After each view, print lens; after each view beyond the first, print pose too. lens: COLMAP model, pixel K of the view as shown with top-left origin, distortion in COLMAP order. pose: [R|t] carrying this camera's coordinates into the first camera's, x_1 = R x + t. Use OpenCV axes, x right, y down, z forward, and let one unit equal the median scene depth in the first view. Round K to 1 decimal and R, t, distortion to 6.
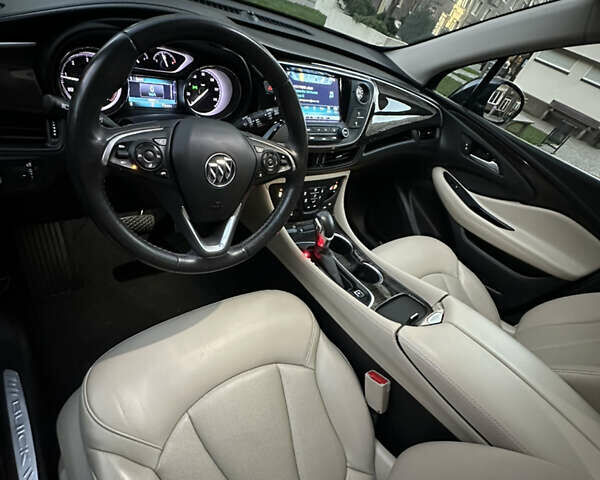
lens RADIAL K [[320.6, 0, 300.0], [0, 320.6, 240.0], [0, 0, 1]] dist [-0.002928, 0.000676]
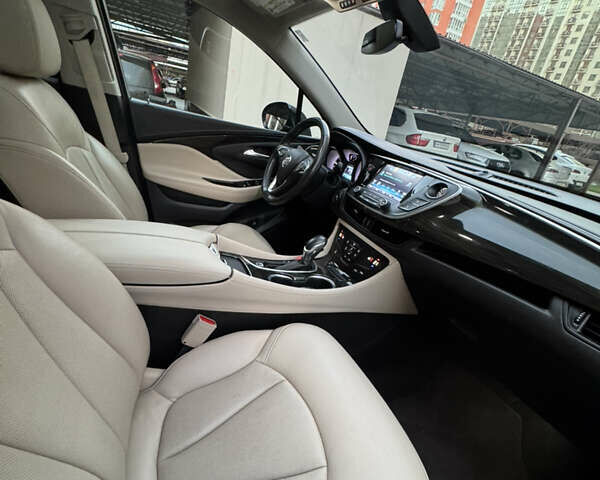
lens RADIAL K [[320.6, 0, 300.0], [0, 320.6, 240.0], [0, 0, 1]] dist [-0.002928, 0.000676]
pose [[-0.155434, 0.021200, -0.987619, 1.466740], [-0.813200, 0.564868, 0.140109, -0.201220], [0.560845, 0.824909, -0.070560, 1.145964]]
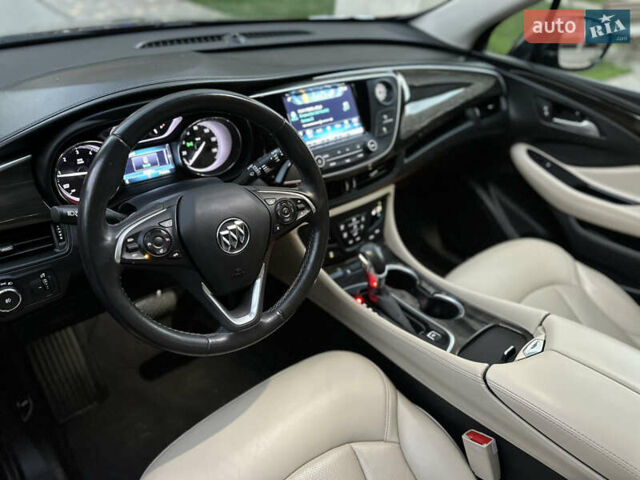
lens RADIAL K [[451.2, 0, 320.0], [0, 451.2, 240.0], [0, 0, 1]] dist [0.145042, -0.285439]
pose [[0.968701, -0.226614, -0.101310, 0.083115], [0.217011, 0.971279, -0.097584, -0.014425], [0.120515, 0.072544, 0.990057, -0.179967]]
